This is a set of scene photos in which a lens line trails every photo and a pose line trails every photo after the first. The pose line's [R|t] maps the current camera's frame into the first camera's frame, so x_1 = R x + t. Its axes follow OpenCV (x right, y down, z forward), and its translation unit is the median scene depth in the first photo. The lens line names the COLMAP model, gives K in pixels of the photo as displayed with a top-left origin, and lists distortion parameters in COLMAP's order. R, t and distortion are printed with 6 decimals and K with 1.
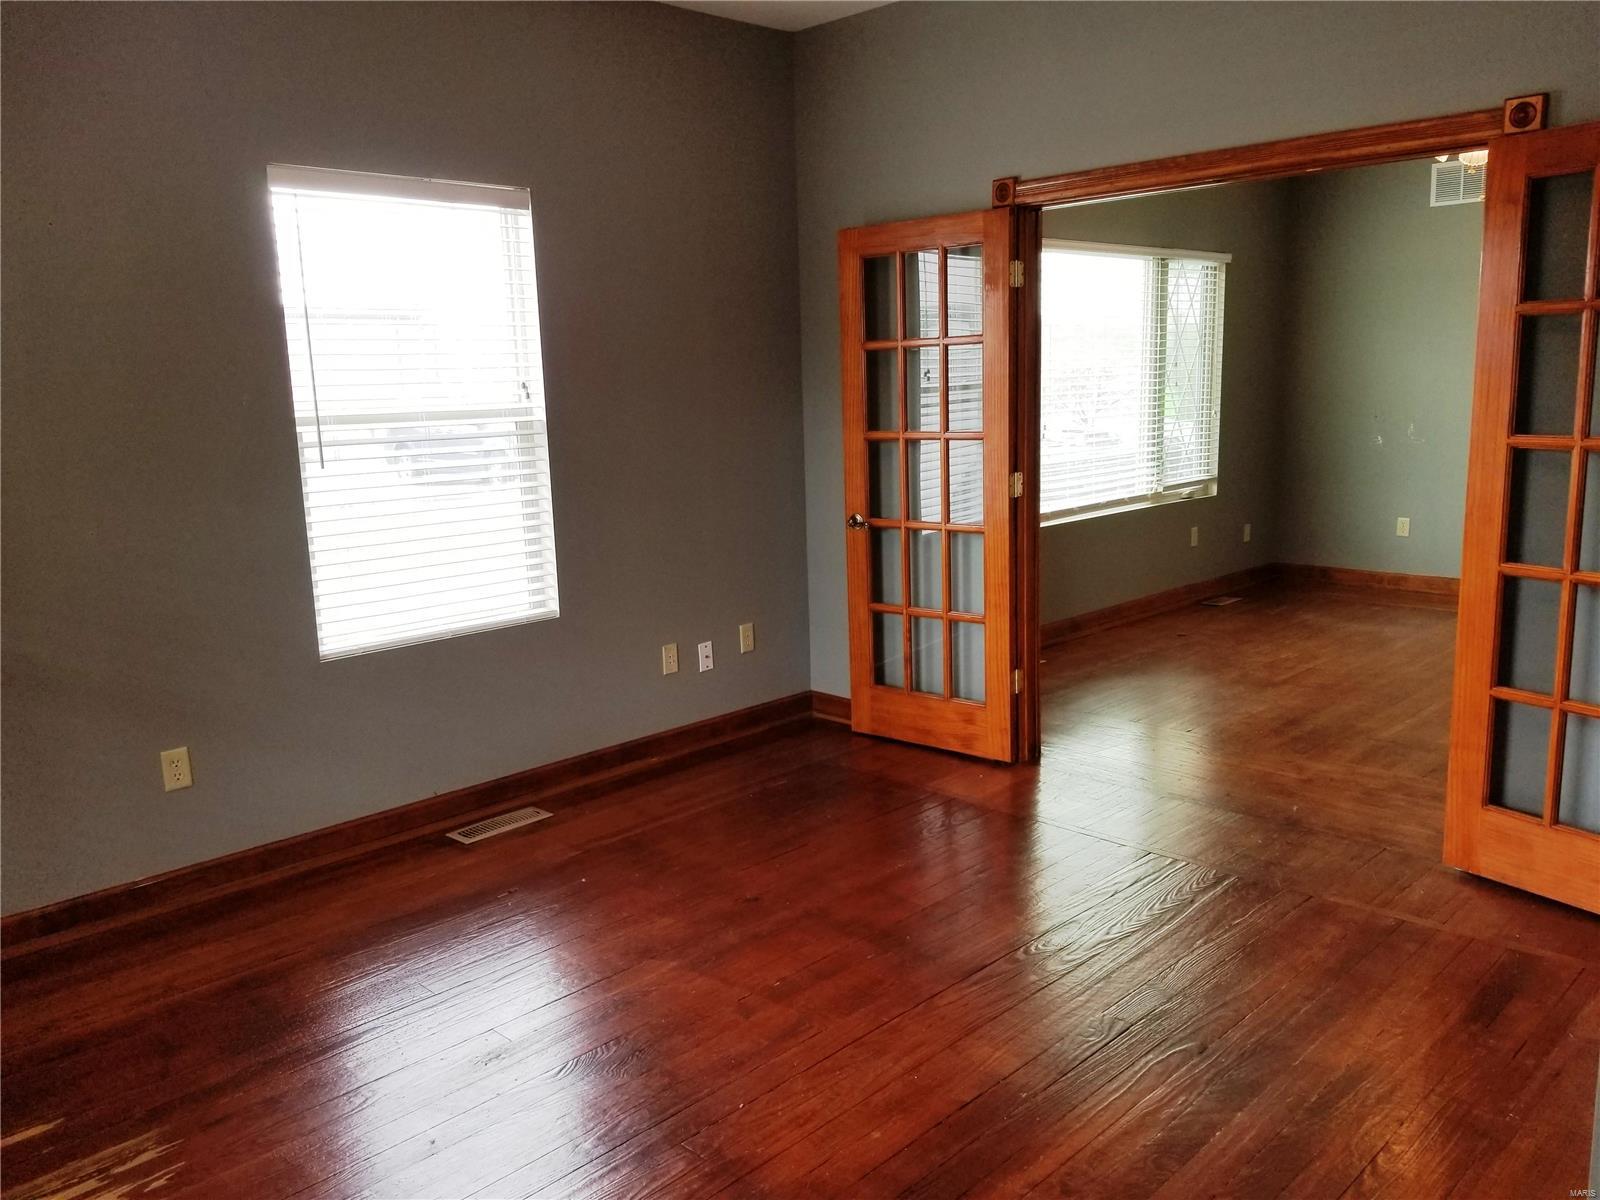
lens RADIAL K [[1243.9, 0, 838.6], [0, 1243.9, 601.2], [0, 0, 1]] dist [0.077458, -0.102453]
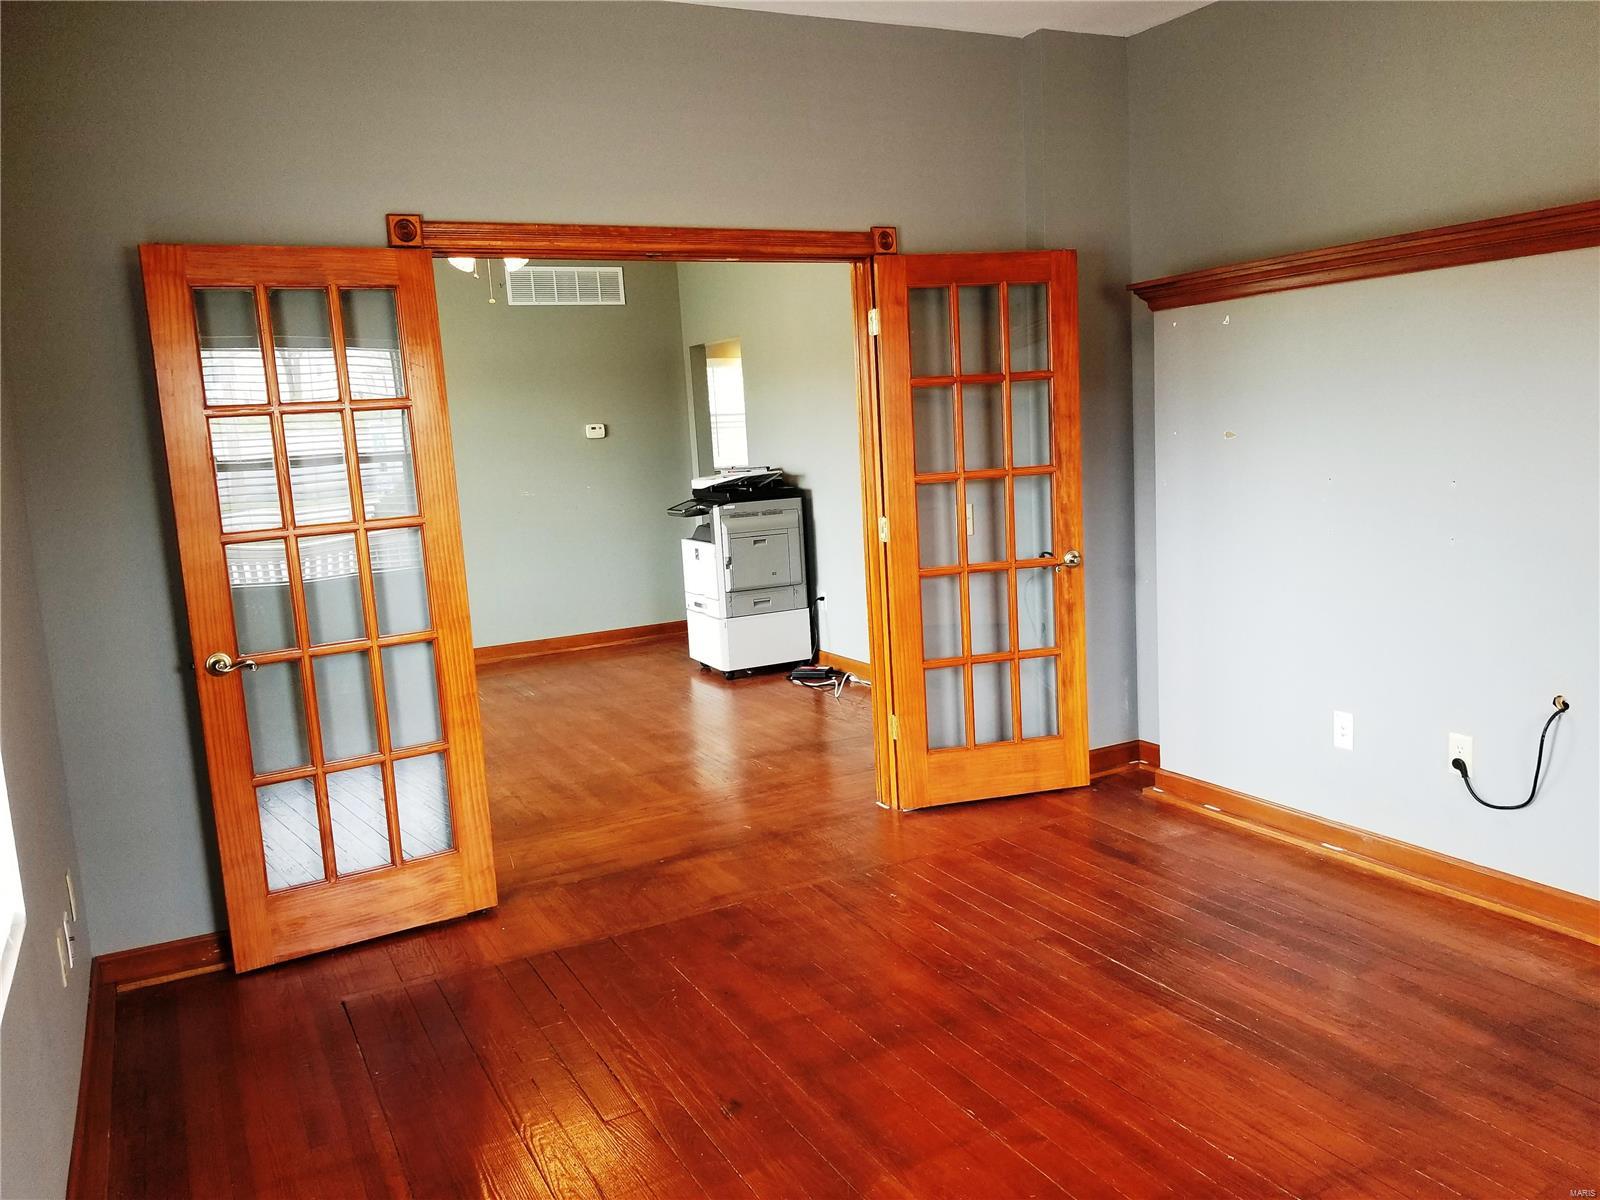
lens RADIAL K [[1218.1, 0, 805.6], [0, 1218.1, 601.9], [0, 0, 1]] dist [0.077254, -0.154698]
pose [[0.325364, -0.125321, 0.937248, -0.526972], [0.218961, 0.974224, 0.054253, -0.066403], [-0.919888, 0.187569, 0.344417, 0.476989]]
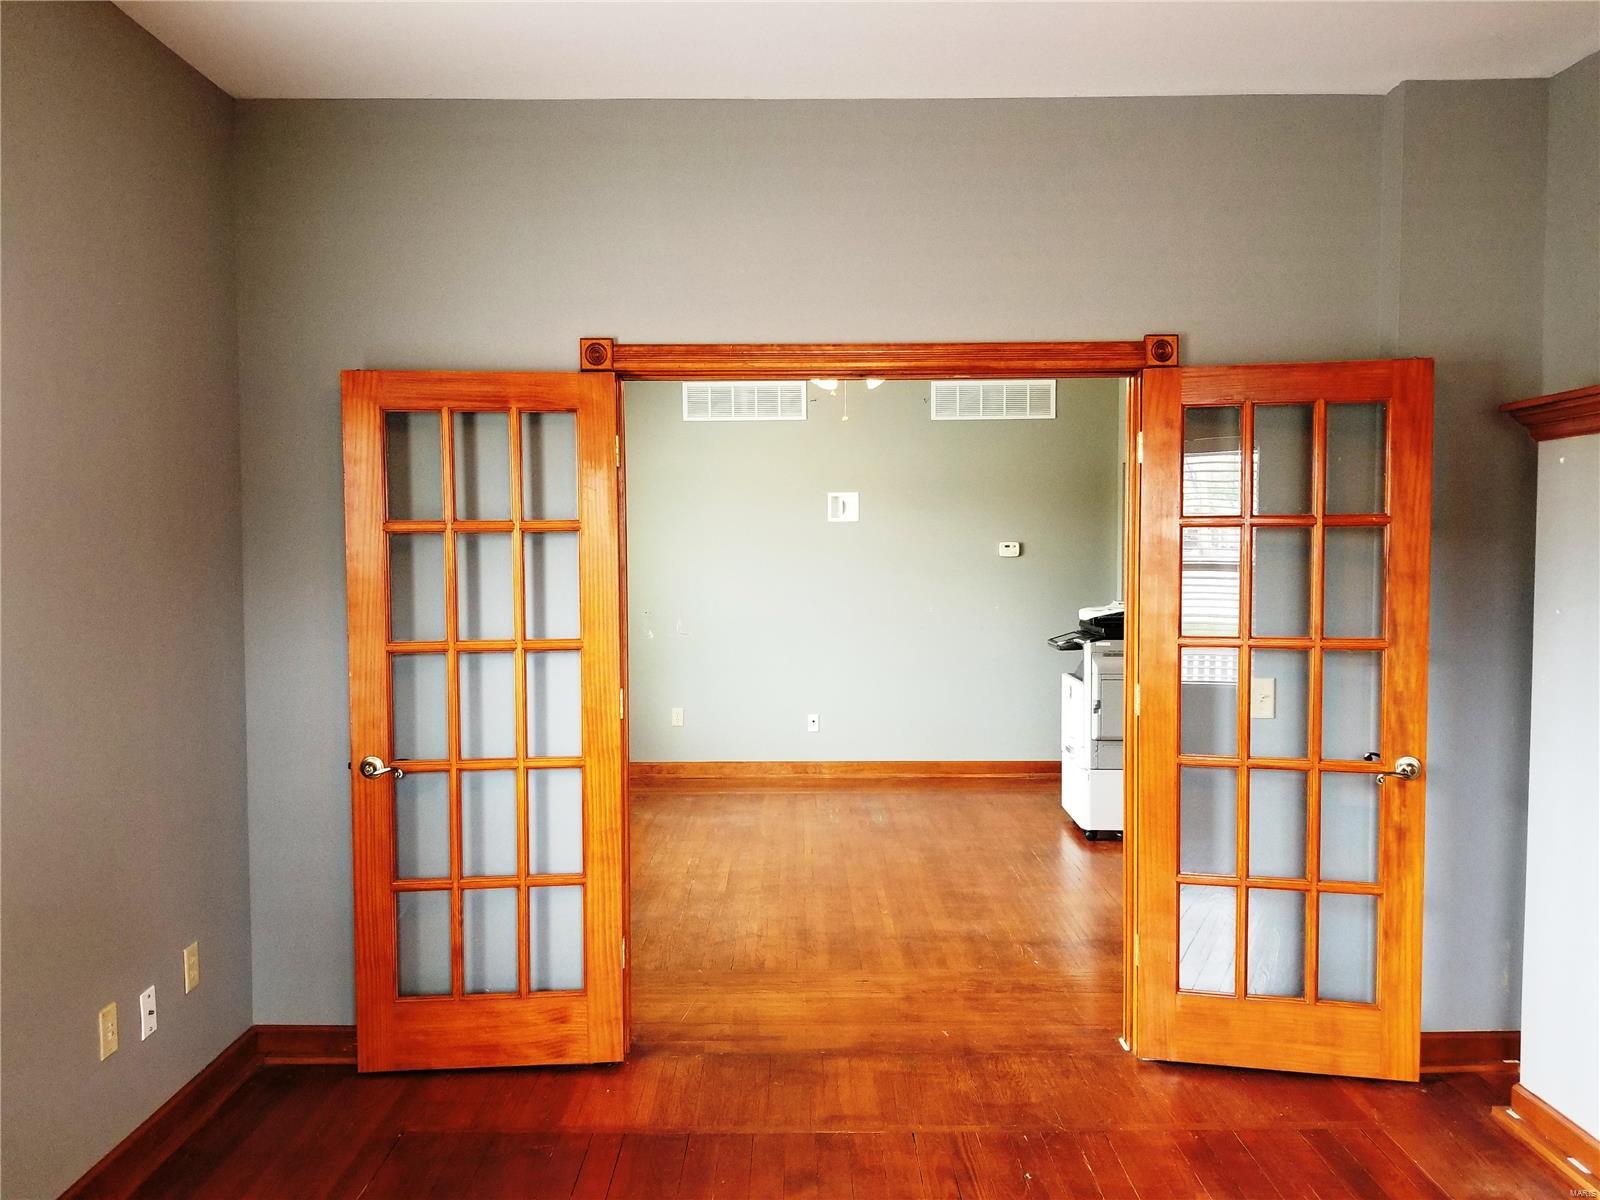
lens RADIAL K [[1218.1, 0, 805.6], [0, 1218.1, 601.9], [0, 0, 1]] dist [0.077254, -0.154698]
pose [[0.725369, -0.005198, 0.688340, -0.296966], [0.108565, 0.988320, -0.106942, -0.057917], [-0.679745, 0.152302, 0.717462, 0.321746]]
